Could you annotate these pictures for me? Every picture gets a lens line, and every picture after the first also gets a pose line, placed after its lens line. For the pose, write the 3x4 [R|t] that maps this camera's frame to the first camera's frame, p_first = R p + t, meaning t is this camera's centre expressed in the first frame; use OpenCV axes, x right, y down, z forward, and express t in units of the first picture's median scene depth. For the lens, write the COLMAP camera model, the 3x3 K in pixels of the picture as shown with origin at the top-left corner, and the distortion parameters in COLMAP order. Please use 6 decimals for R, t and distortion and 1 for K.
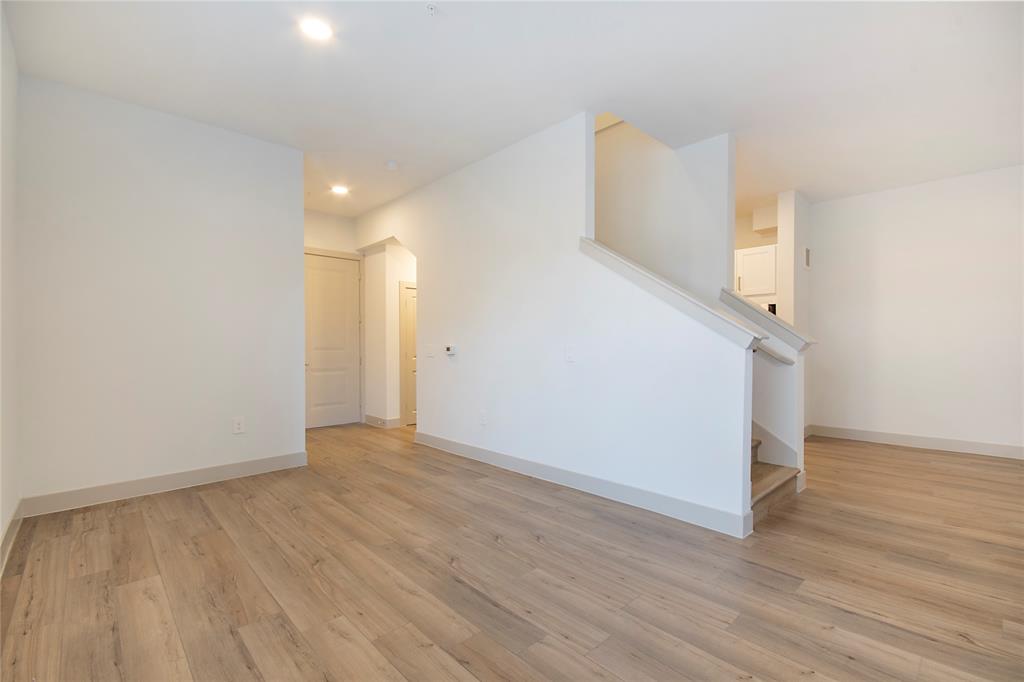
lens RADIAL K [[455.3, 0, 516.3], [0, 455.3, 347.6], [0, 0, 1]] dist [0.001463, -0.000378]
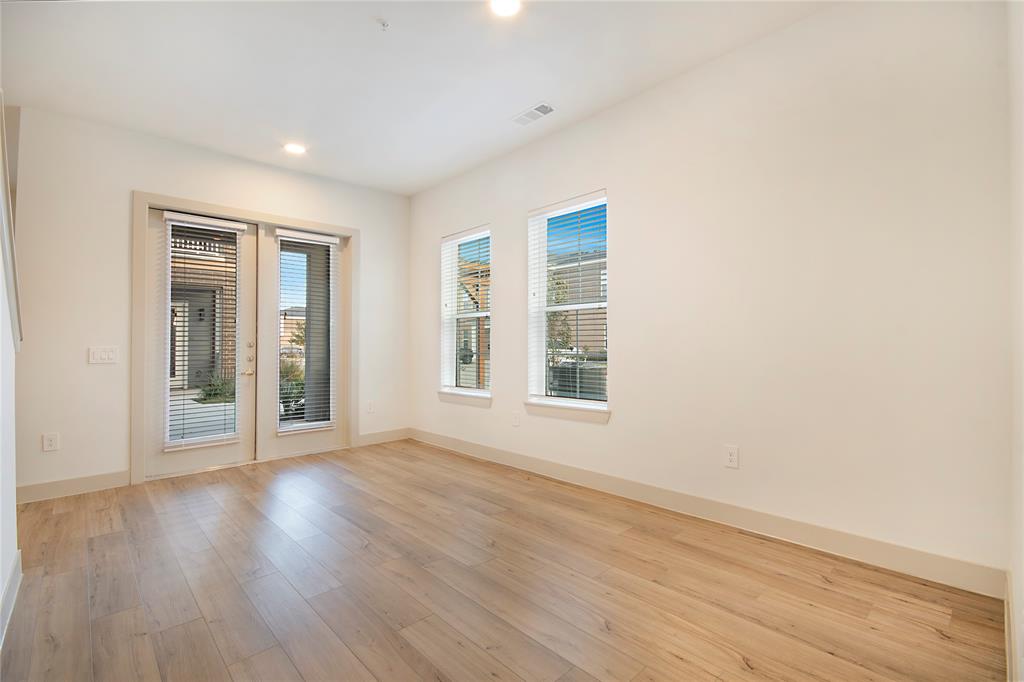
lens RADIAL K [[455.3, 0, 516.3], [0, 455.3, 347.6], [0, 0, 1]] dist [0.001463, -0.000378]
pose [[-0.999853, 0.017146, -0.000978, -0.444336], [0.017137, 0.999819, 0.008236, -0.001212], [0.001119, 0.008218, -0.999966, 1.842025]]
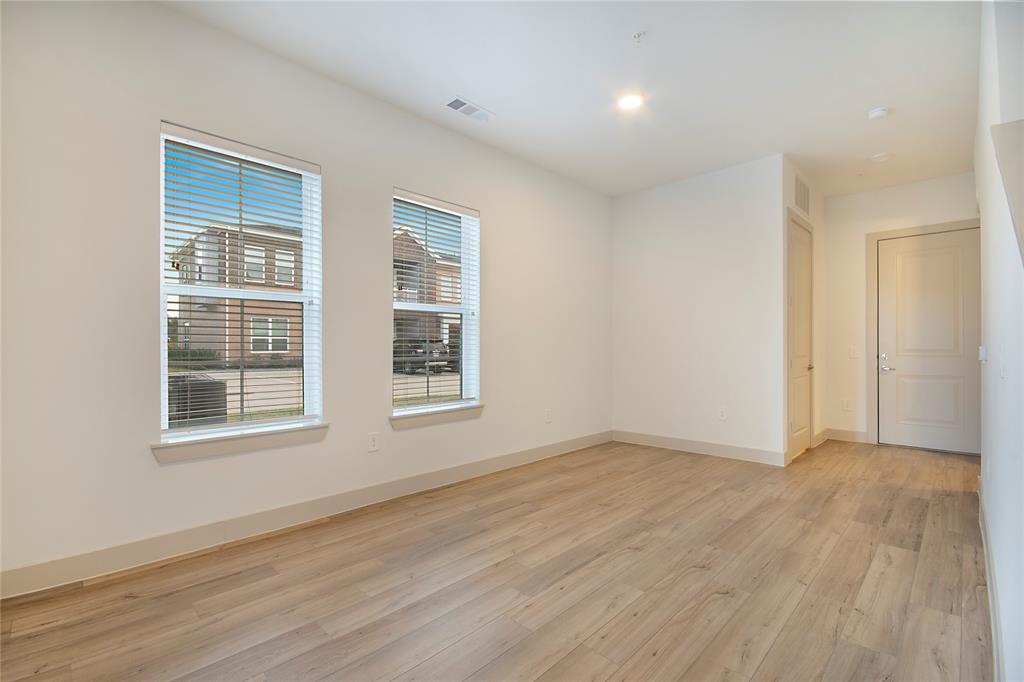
lens RADIAL K [[455.3, 0, 516.3], [0, 455.3, 347.6], [0, 0, 1]] dist [0.001463, -0.000378]
pose [[0.037571, 0.003937, -0.999286, 0.804729], [-0.003054, 0.999988, 0.003825, -0.002165], [0.999289, 0.002908, 0.037583, 0.610778]]
